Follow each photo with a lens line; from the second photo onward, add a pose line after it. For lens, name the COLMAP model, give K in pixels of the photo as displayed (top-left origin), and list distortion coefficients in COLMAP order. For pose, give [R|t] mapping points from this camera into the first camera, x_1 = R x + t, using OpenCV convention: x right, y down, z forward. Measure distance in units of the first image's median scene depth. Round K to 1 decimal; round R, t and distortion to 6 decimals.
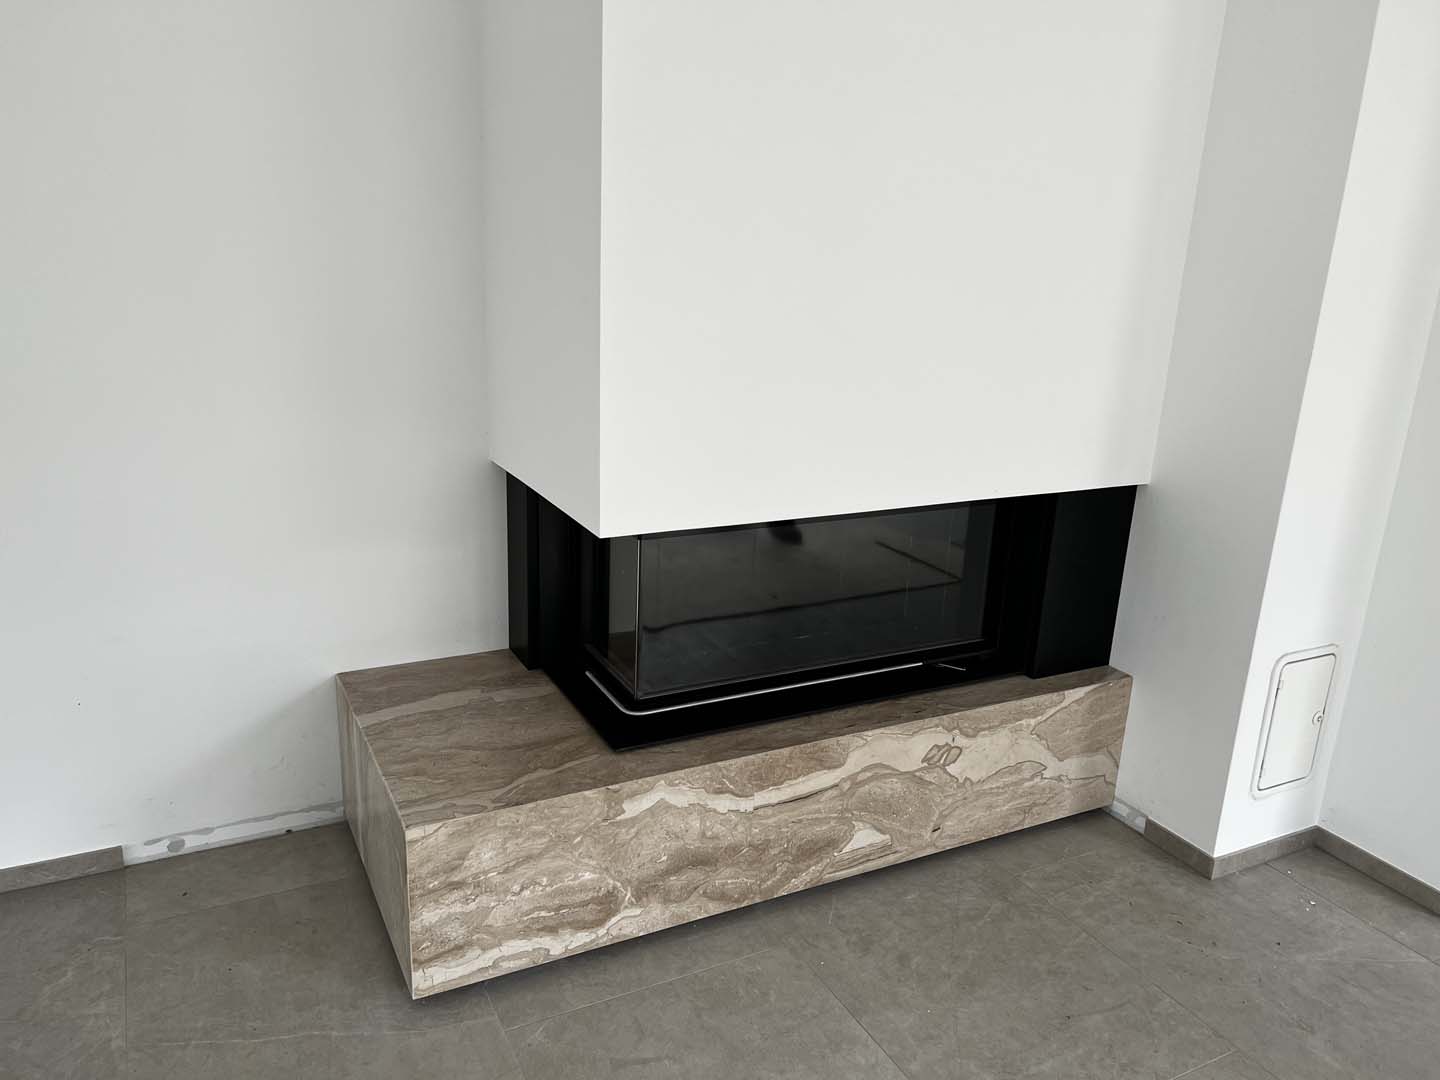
lens RADIAL K [[1077.4, 0, 709.2], [0, 1077.4, 534.0], [0, 0, 1]] dist [0.065640, -0.077363]
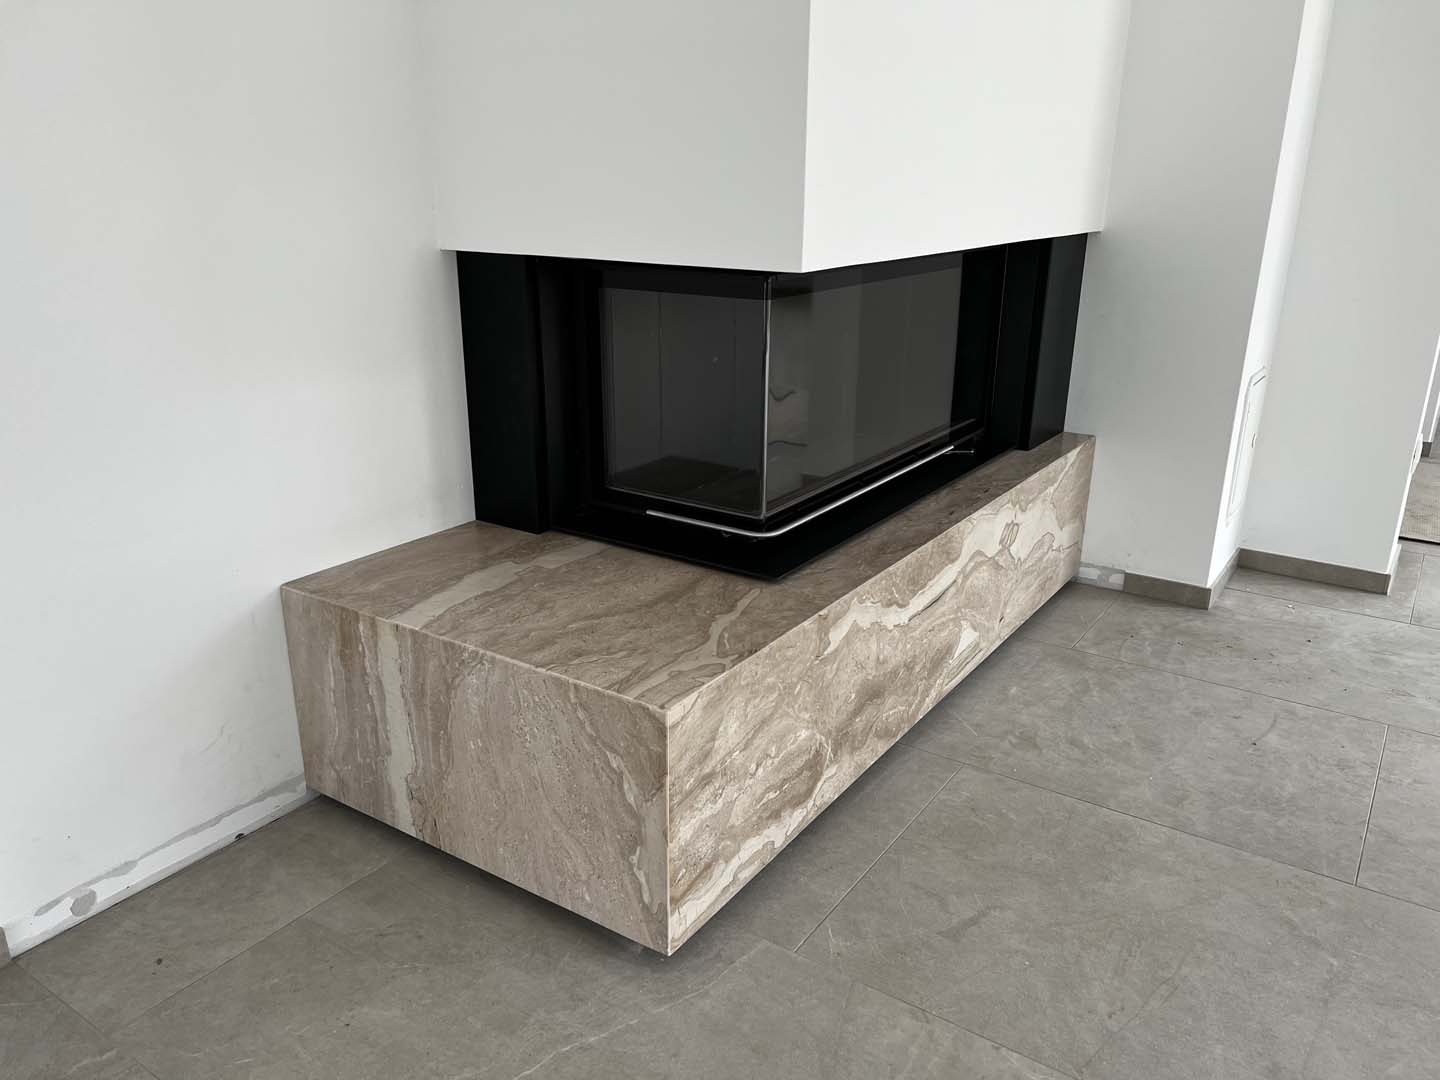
lens RADIAL K [[1077.4, 0, 709.2], [0, 1077.4, 534.0], [0, 0, 1]] dist [0.065640, -0.077363]
pose [[0.883453, -0.183045, 0.431284, -0.435311], [0.160699, 0.983068, 0.088051, 0.089778], [-0.440099, -0.008482, 0.897909, 0.316338]]
